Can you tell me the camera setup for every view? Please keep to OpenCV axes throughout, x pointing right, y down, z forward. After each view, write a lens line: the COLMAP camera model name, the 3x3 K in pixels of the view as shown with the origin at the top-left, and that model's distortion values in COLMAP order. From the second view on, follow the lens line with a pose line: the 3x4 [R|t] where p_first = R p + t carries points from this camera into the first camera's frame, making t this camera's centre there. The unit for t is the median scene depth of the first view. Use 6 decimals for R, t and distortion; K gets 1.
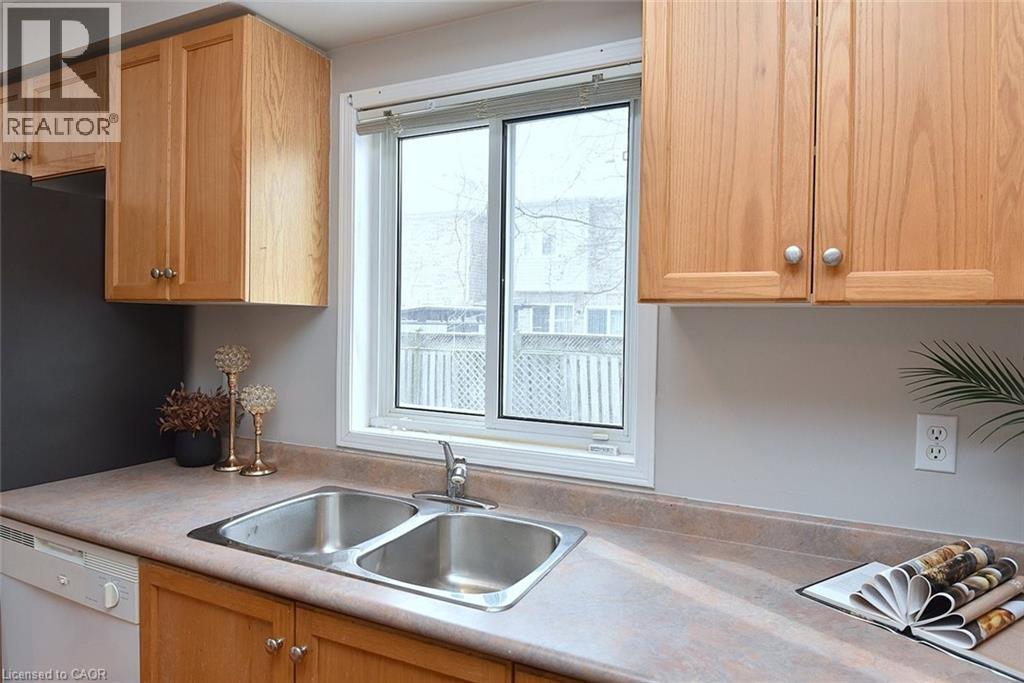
lens RADIAL K [[618.6, 0, 519.3], [0, 618.6, 338.0], [0, 0, 1]] dist [0.017518, 0.006054]
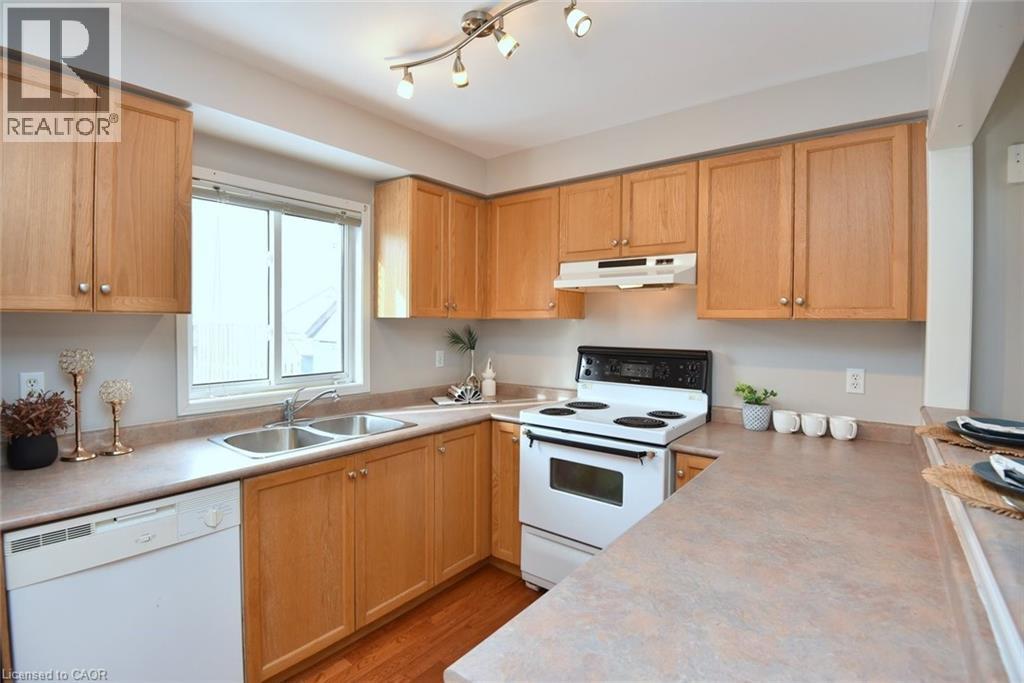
lens RADIAL K [[476.1, 0, 510.1], [0, 476.1, 331.1], [0, 0, 1]] dist [-0.034013, -0.005831]
pose [[0.213755, -0.033249, 0.976321, -1.398202], [0.019868, 0.999362, 0.029684, -0.038059], [-0.976685, 0.013053, 0.214279, 0.071449]]
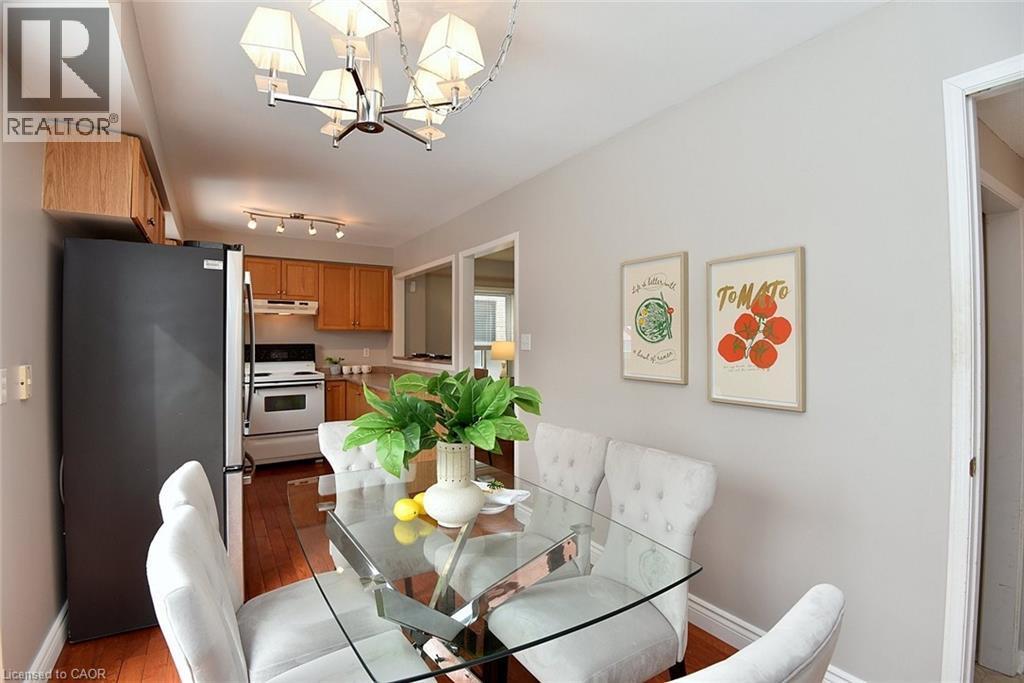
lens RADIAL K [[477.7, 0, 510.7], [0, 477.7, 344.0], [0, 0, 1]] dist [-0.023016, -0.004432]
pose [[-0.844508, -0.022269, 0.535079, -2.891727], [-0.001714, 0.999242, 0.038880, -0.052404], [-0.535540, 0.031917, -0.843907, 2.003813]]
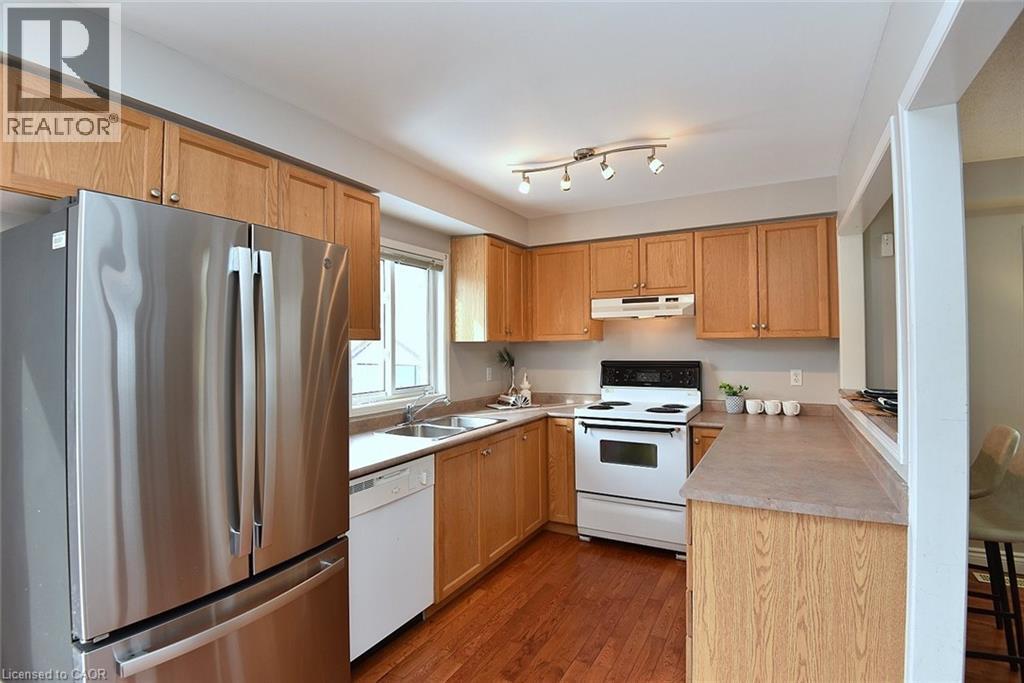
lens RADIAL K [[477.7, 0, 522.1], [0, 477.7, 338.3], [0, 0, 1]] dist [-0.023016, -0.004432]
pose [[0.046175, -0.002610, 0.998930, -2.041992], [0.035358, 0.999374, 0.000977, -0.053164], [-0.998307, 0.035275, 0.046239, 0.507977]]
